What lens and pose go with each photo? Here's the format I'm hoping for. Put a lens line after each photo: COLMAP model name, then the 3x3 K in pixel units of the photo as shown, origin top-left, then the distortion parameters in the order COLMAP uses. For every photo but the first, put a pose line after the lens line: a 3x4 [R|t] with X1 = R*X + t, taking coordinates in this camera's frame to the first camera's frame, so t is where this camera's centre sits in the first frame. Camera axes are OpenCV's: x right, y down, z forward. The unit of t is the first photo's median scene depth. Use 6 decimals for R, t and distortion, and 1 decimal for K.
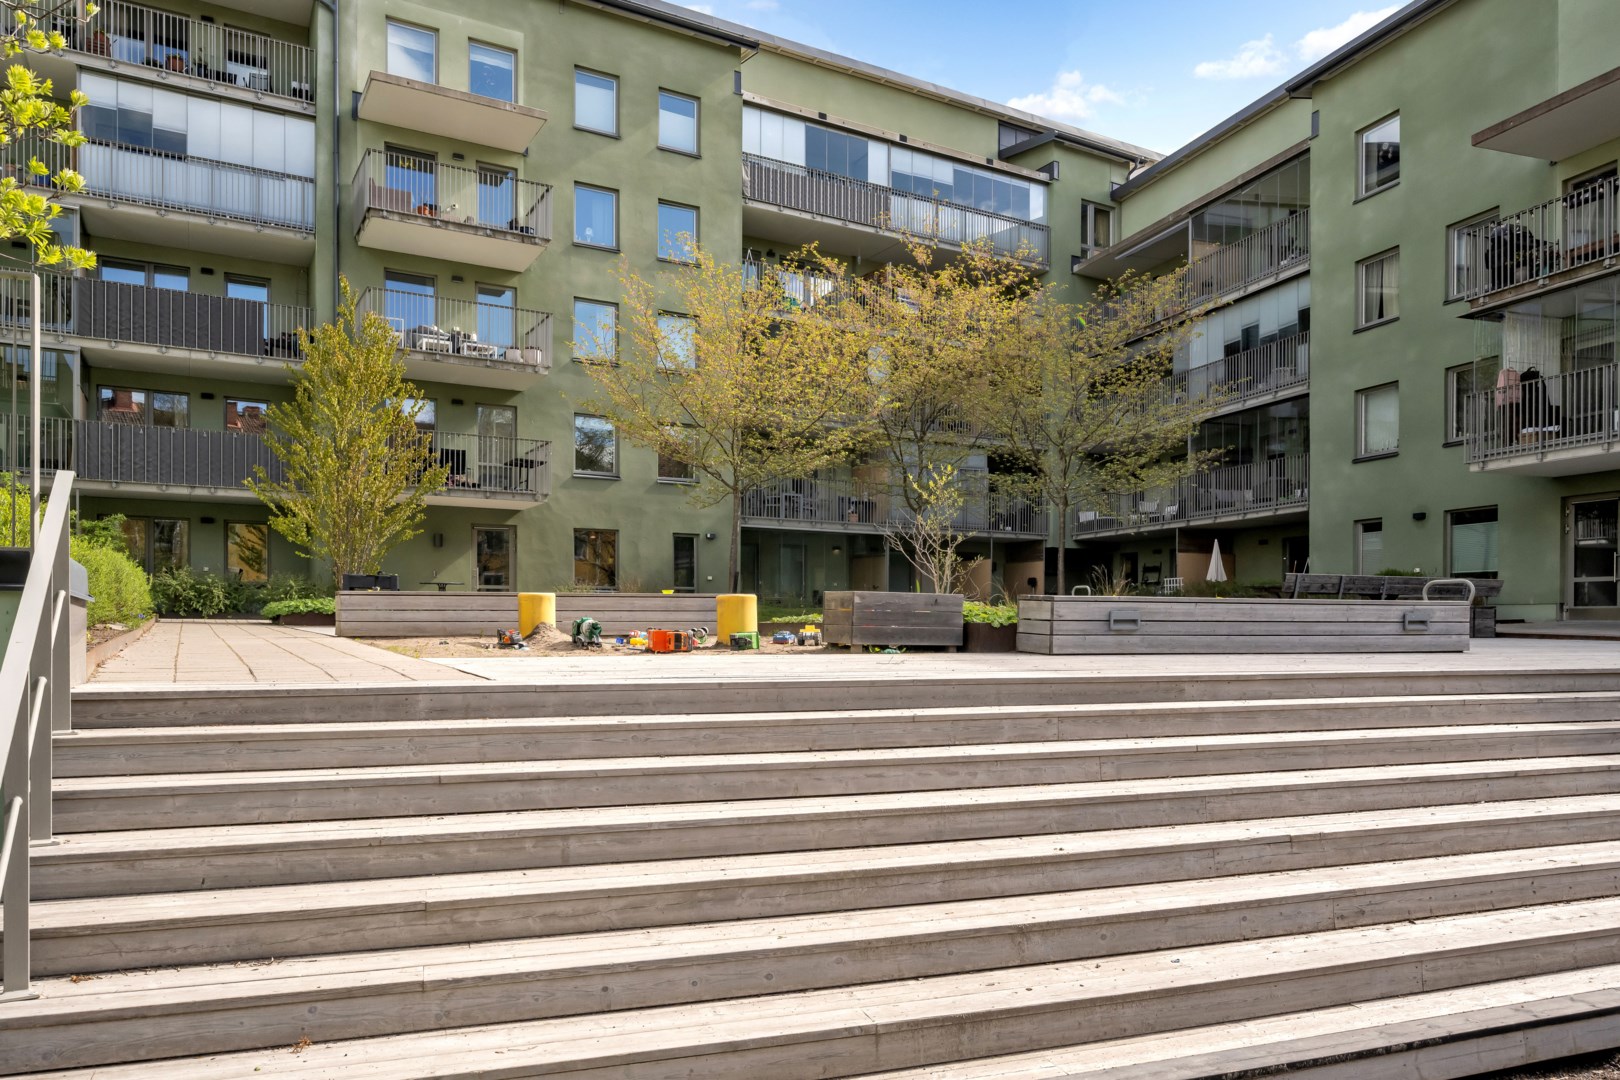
lens RADIAL K [[1026.8, 0, 807.2], [0, 1026.8, 610.7], [0, 0, 1]] dist [-0.006272, 0.000810]
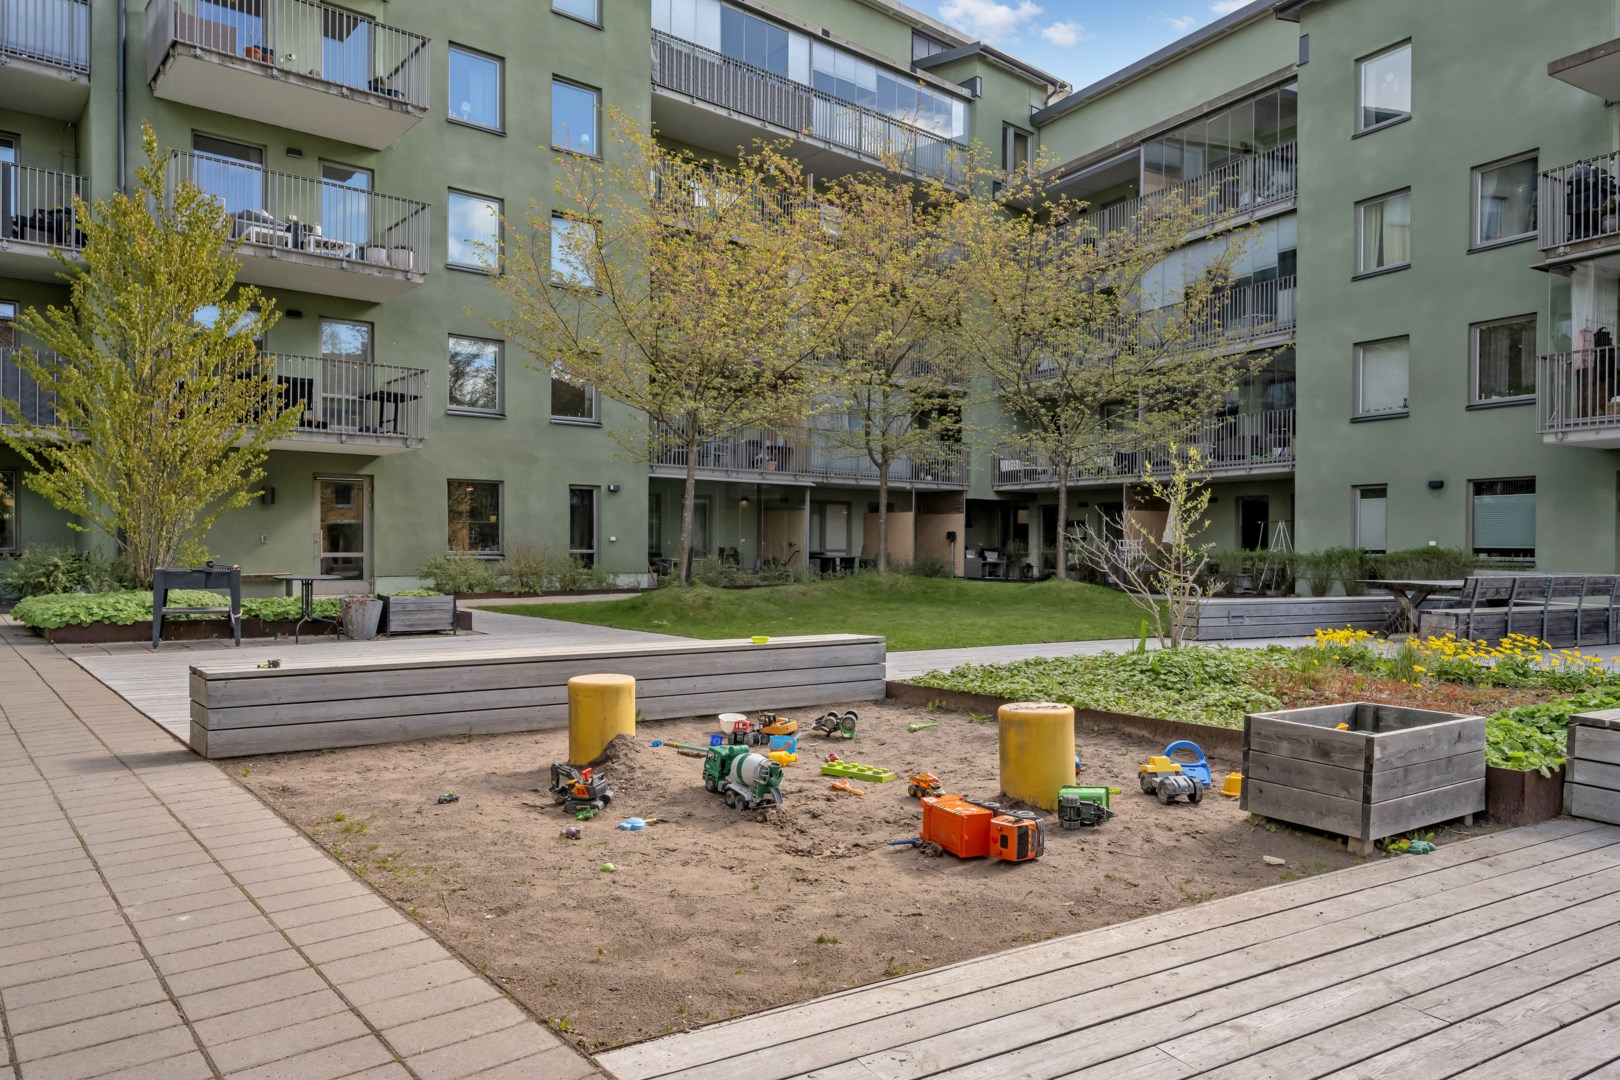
lens RADIAL K [[1026.8, 0, 808.9], [0, 1026.8, 541.7], [0, 0, 1]] dist [-0.006272, 0.000810]
pose [[0.982971, 0.001793, 0.183752, -0.103138], [-0.002591, 0.999988, 0.004104, -0.037477], [-0.183743, -0.004511, 0.982964, 0.176657]]
